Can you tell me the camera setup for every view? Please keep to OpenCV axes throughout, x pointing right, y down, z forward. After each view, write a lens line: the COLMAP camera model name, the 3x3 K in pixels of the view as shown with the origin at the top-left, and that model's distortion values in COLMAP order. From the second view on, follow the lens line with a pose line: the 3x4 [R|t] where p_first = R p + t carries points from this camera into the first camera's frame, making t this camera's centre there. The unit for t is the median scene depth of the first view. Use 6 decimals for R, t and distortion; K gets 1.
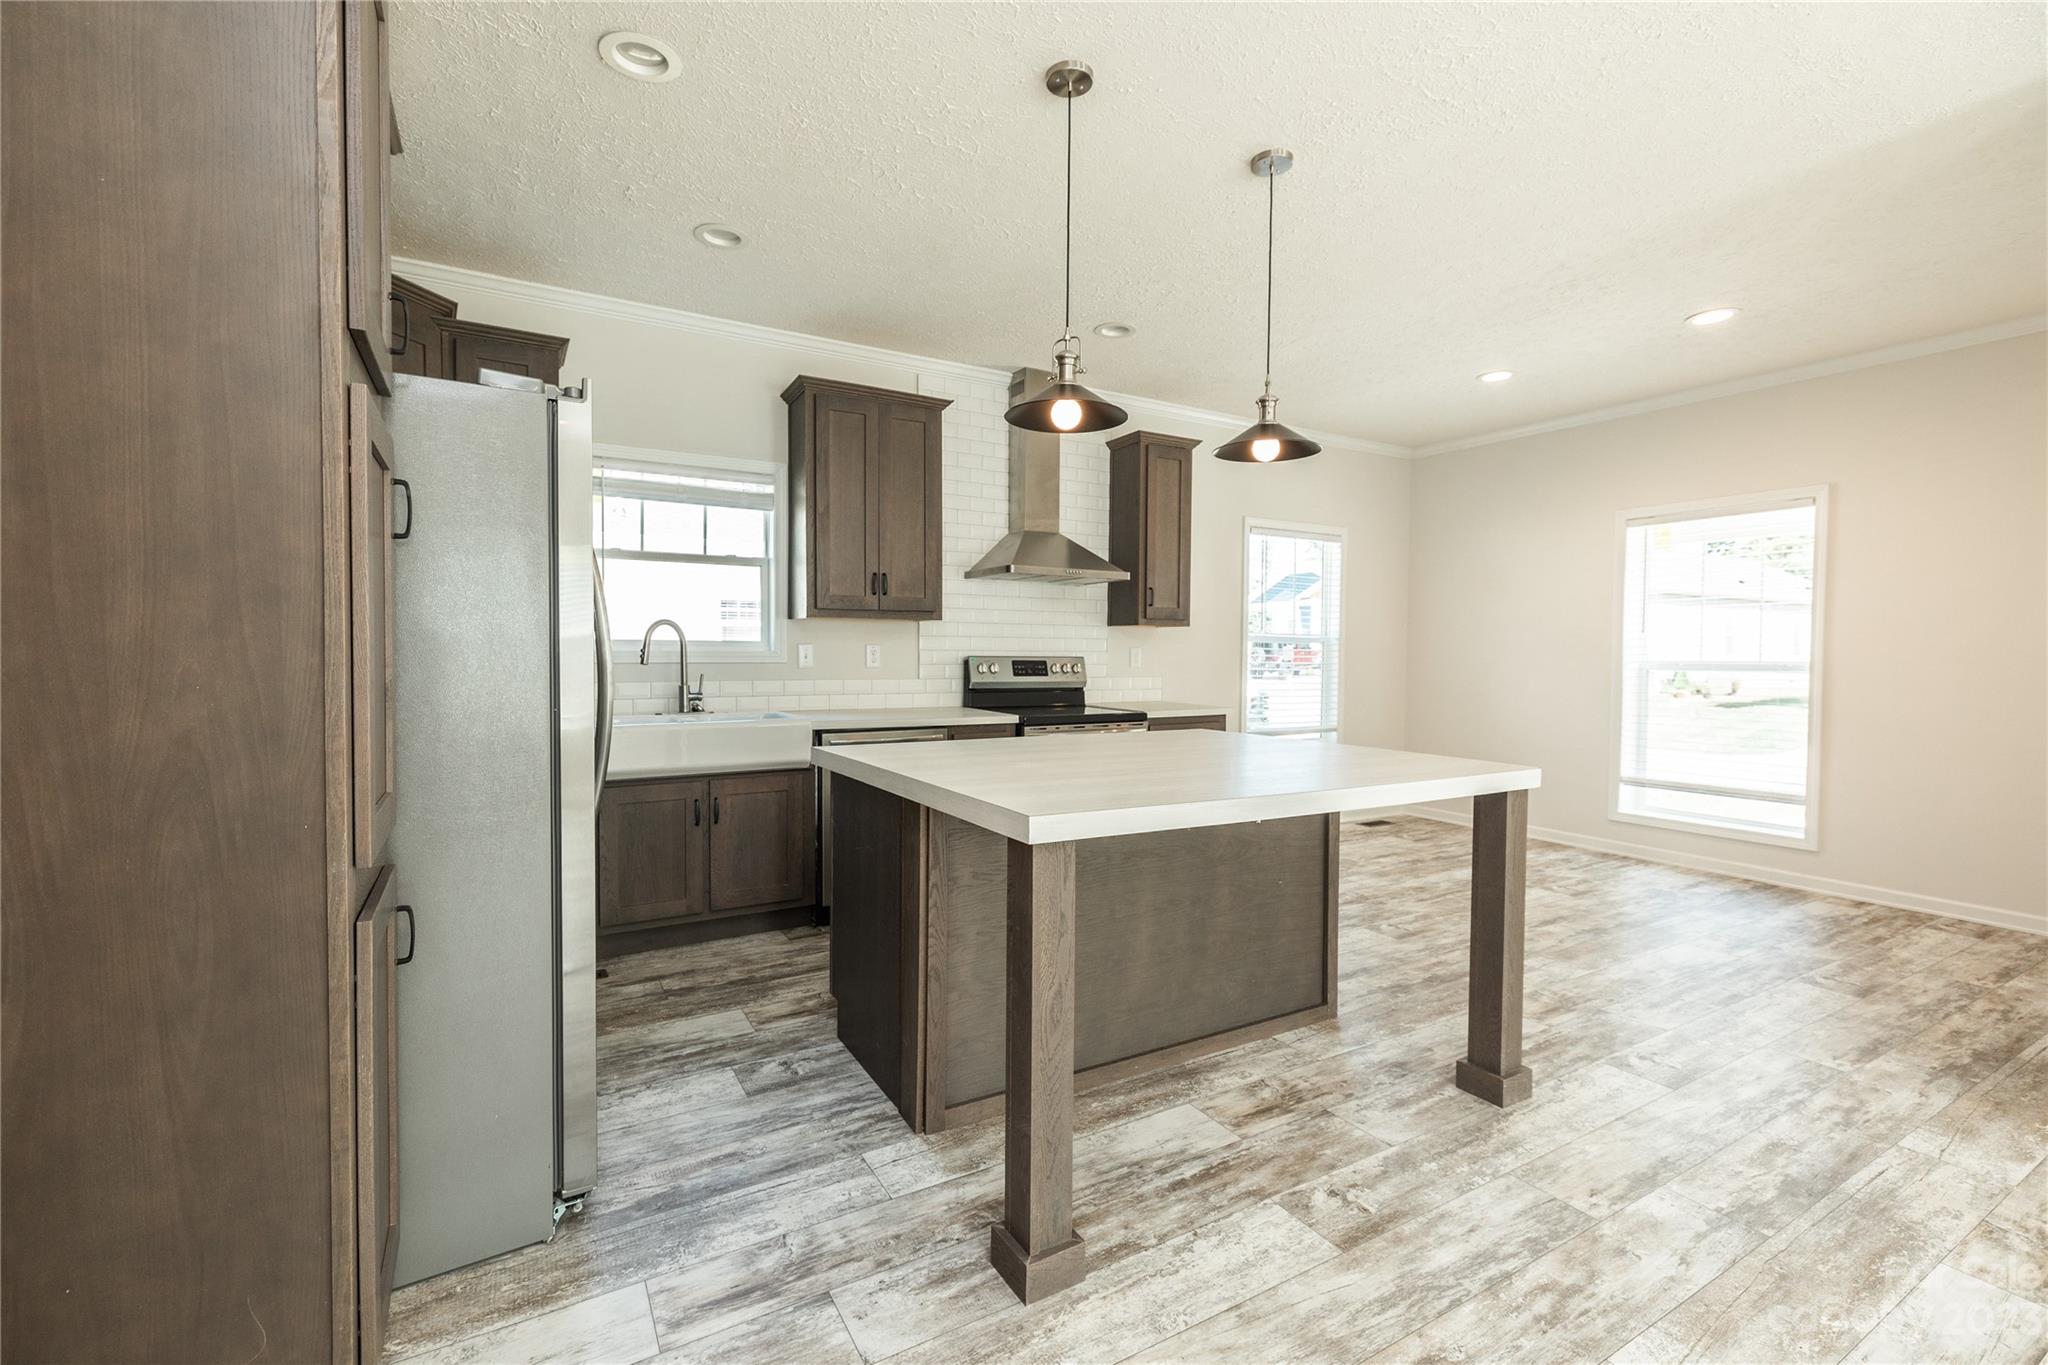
lens RADIAL K [[876.9, 0, 1010.7], [0, 876.9, 674.1], [0, 0, 1]] dist [0.000806, -0.000199]
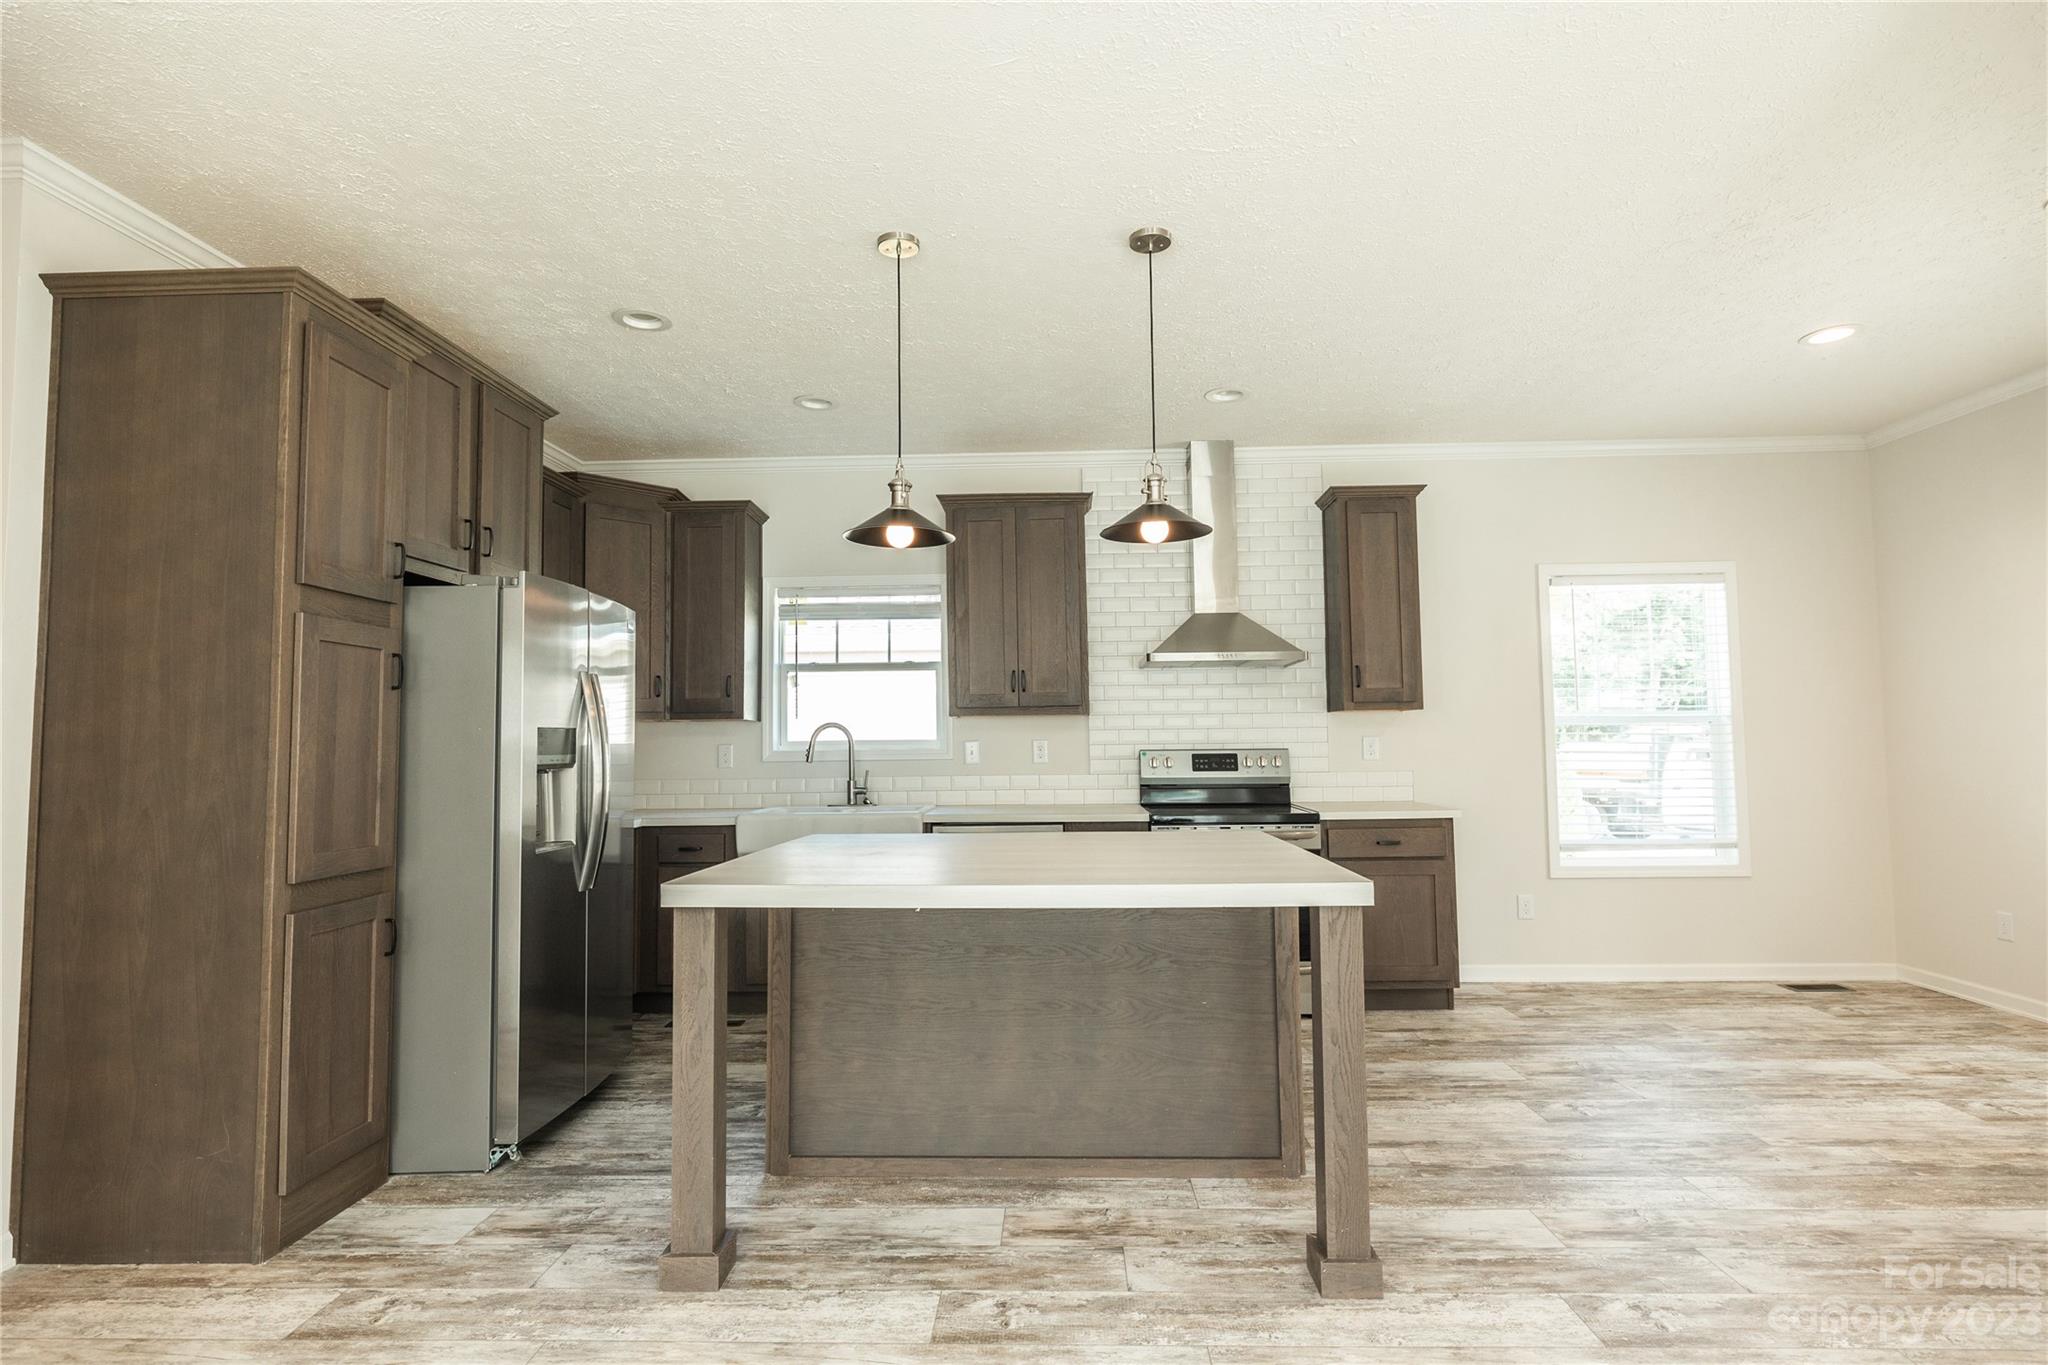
lens RADIAL K [[1008.6, 0, 1031.2], [0, 1008.6, 686.2], [0, 0, 1]] dist [-0.001725, 0.000735]
pose [[0.851982, -0.047496, -0.521413, 0.938303], [0.004767, 0.996539, -0.082987, 0.001719], [0.523550, 0.068218, 0.849260, 0.020137]]
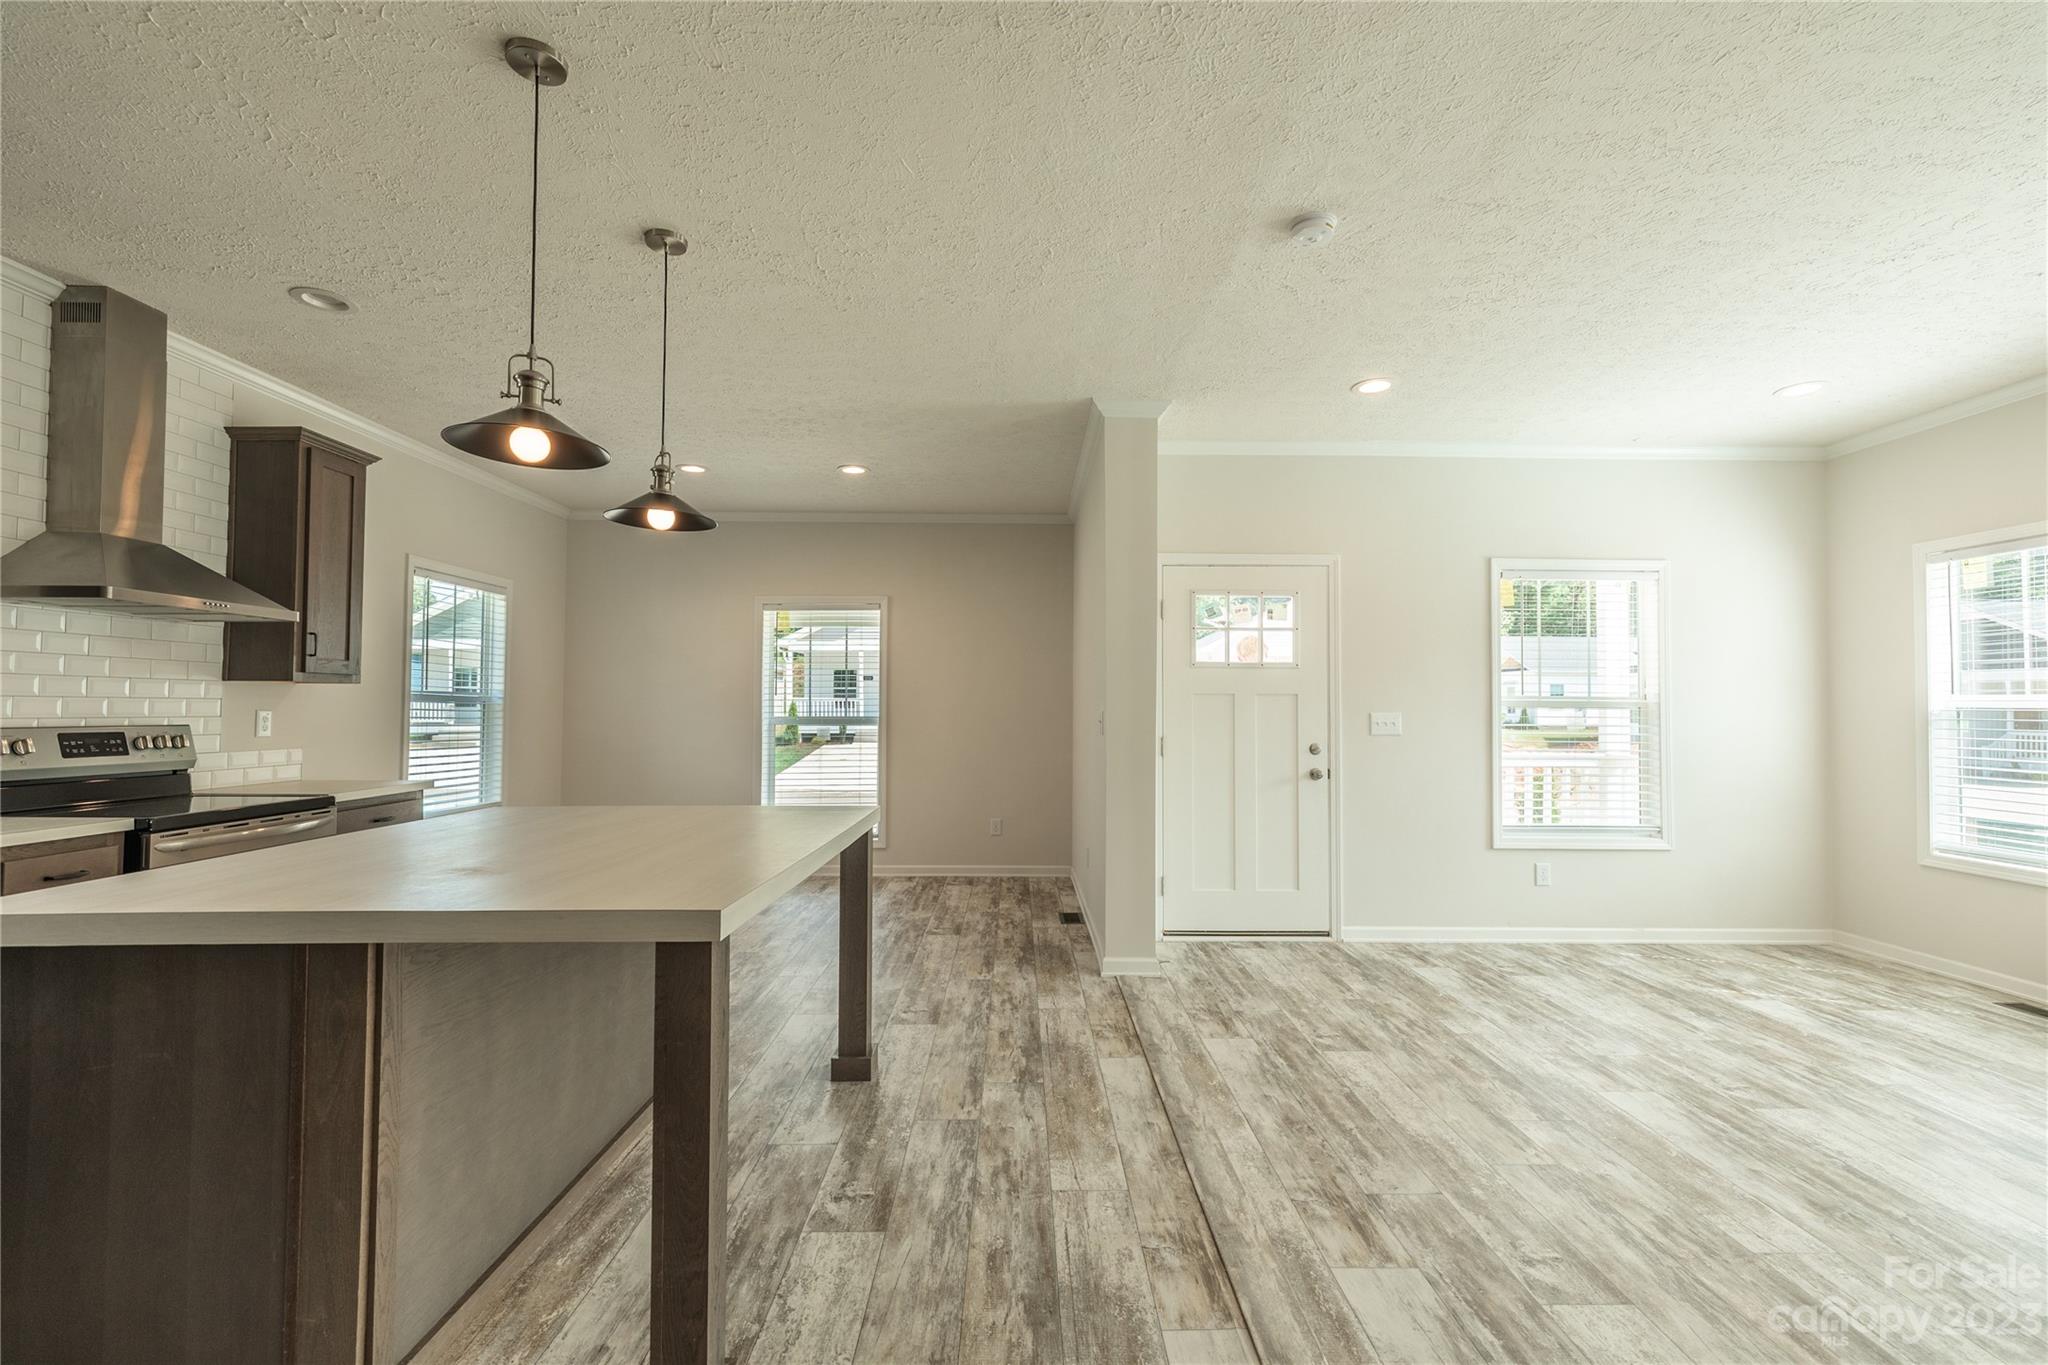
lens RADIAL K [[865.1, 0, 1029.3], [0, 865.1, 683.4], [0, 0, 1]] dist [0.003632, -0.000465]
pose [[0.483498, 0.018907, 0.875141, -0.472024], [0.024096, 0.999100, -0.034898, -0.028811], [-0.875014, 0.037960, 0.482607, 0.199533]]
